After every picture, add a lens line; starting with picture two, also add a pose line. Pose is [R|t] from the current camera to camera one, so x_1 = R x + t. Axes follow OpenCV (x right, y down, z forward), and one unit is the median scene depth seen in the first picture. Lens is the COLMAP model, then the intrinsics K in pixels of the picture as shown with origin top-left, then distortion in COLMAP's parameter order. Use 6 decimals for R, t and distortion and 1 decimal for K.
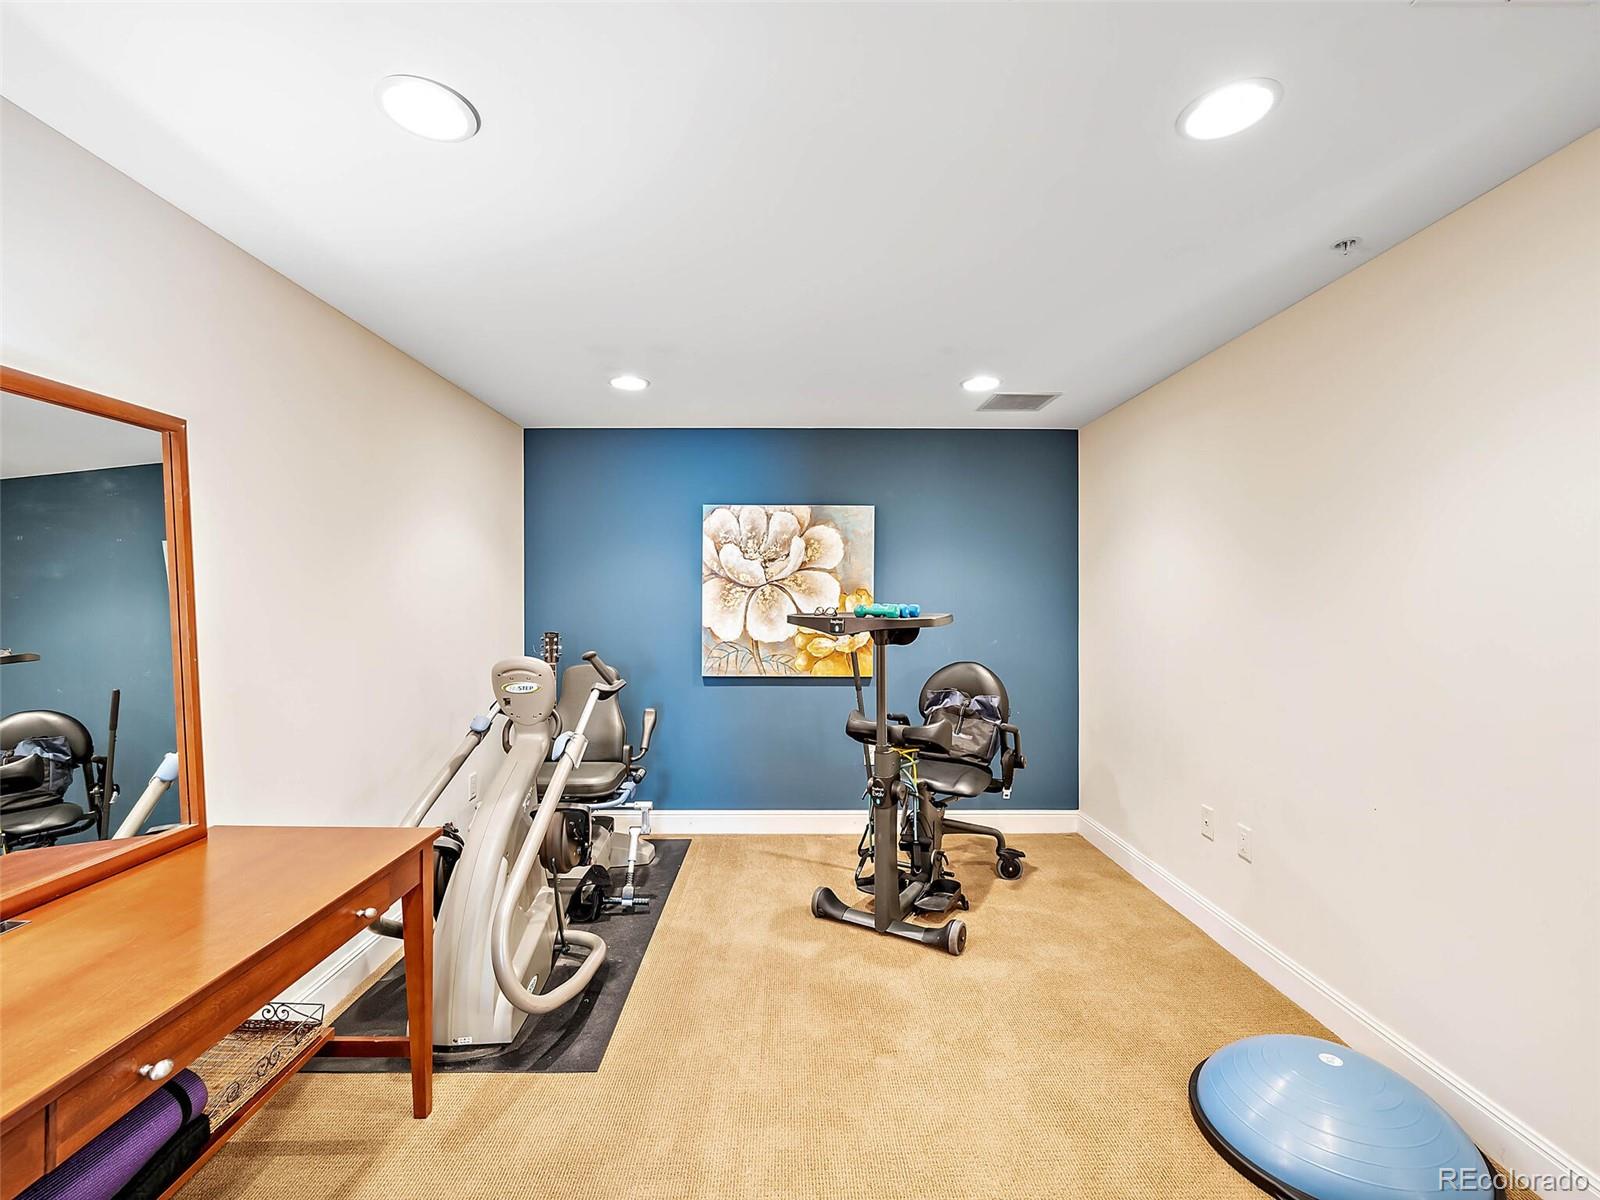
lens RADIAL K [[711.7, 0, 795.4], [0, 711.7, 598.1], [0, 0, 1]] dist [0.001476, -0.001803]
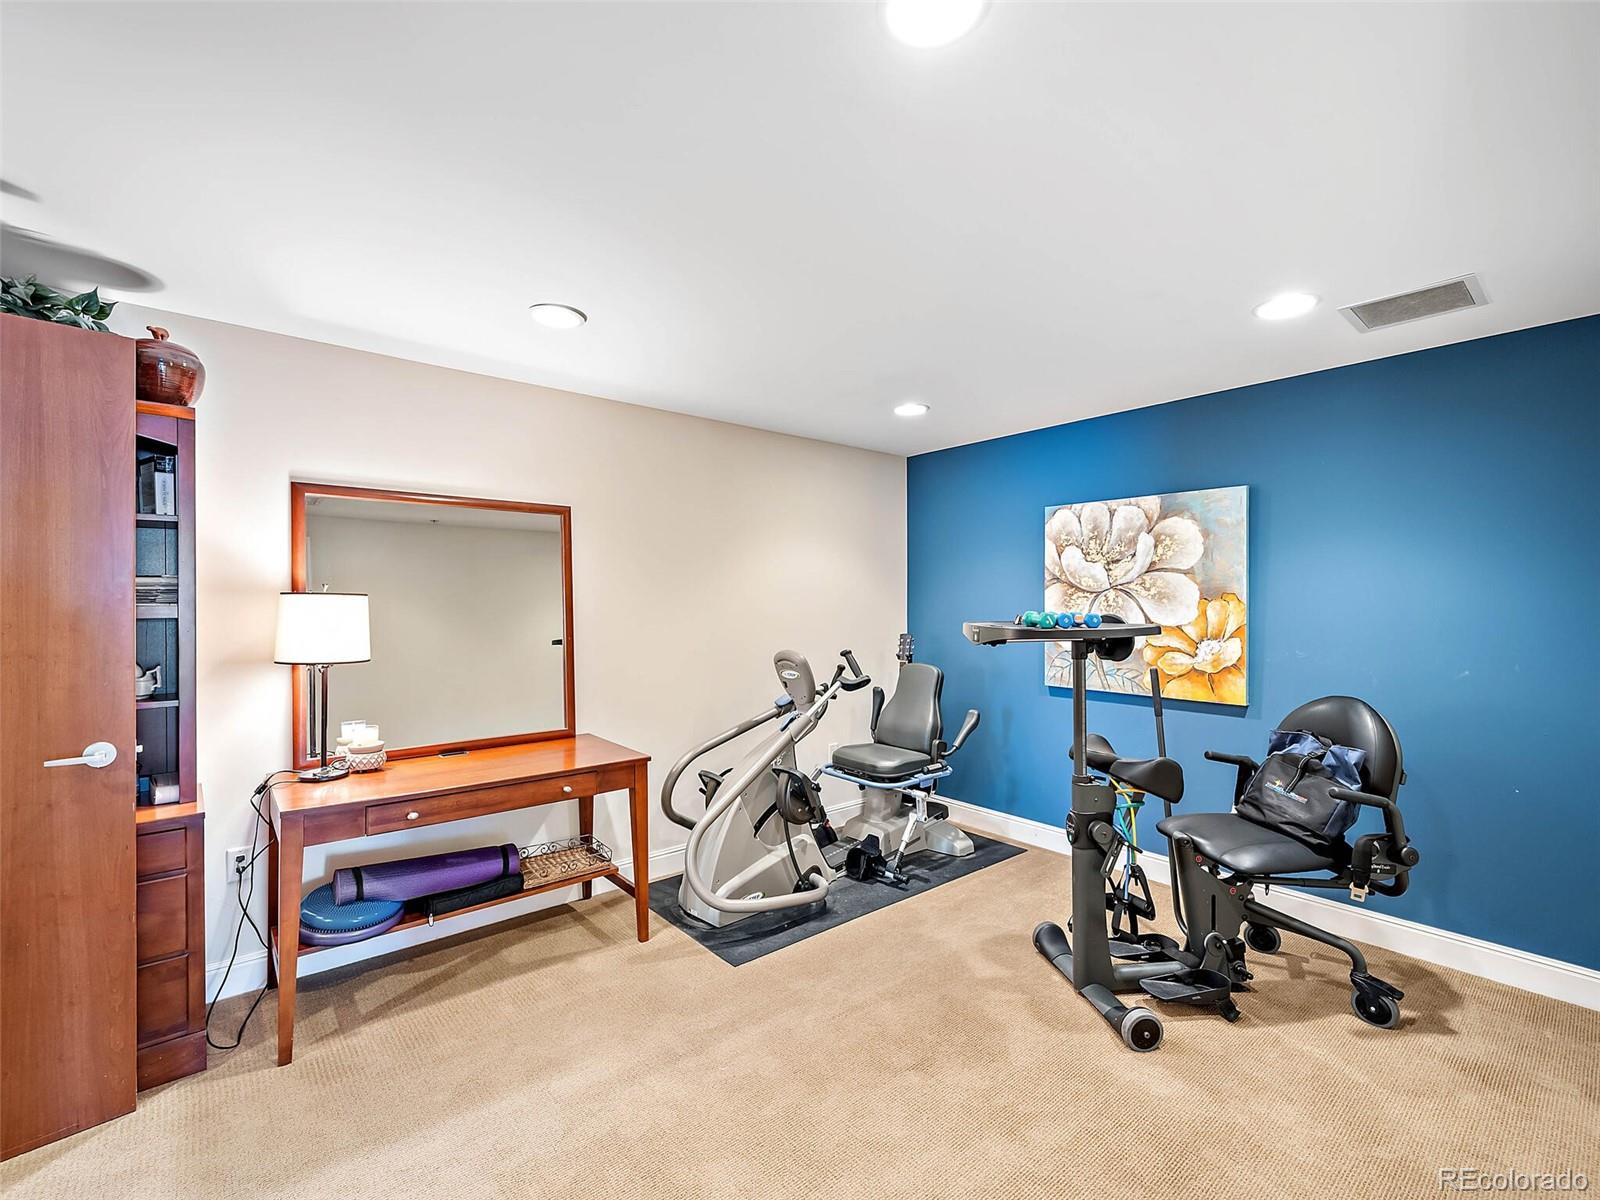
lens RADIAL K [[711.7, 0, 798.6], [0, 711.7, 603.7], [0, 0, 1]] dist [0.001476, -0.001803]
pose [[0.632231, 0.000923, -0.774779, 0.404921], [-0.000372, 1.000000, 0.000888, -0.001541], [0.774780, -0.000273, 0.632231, 0.132329]]
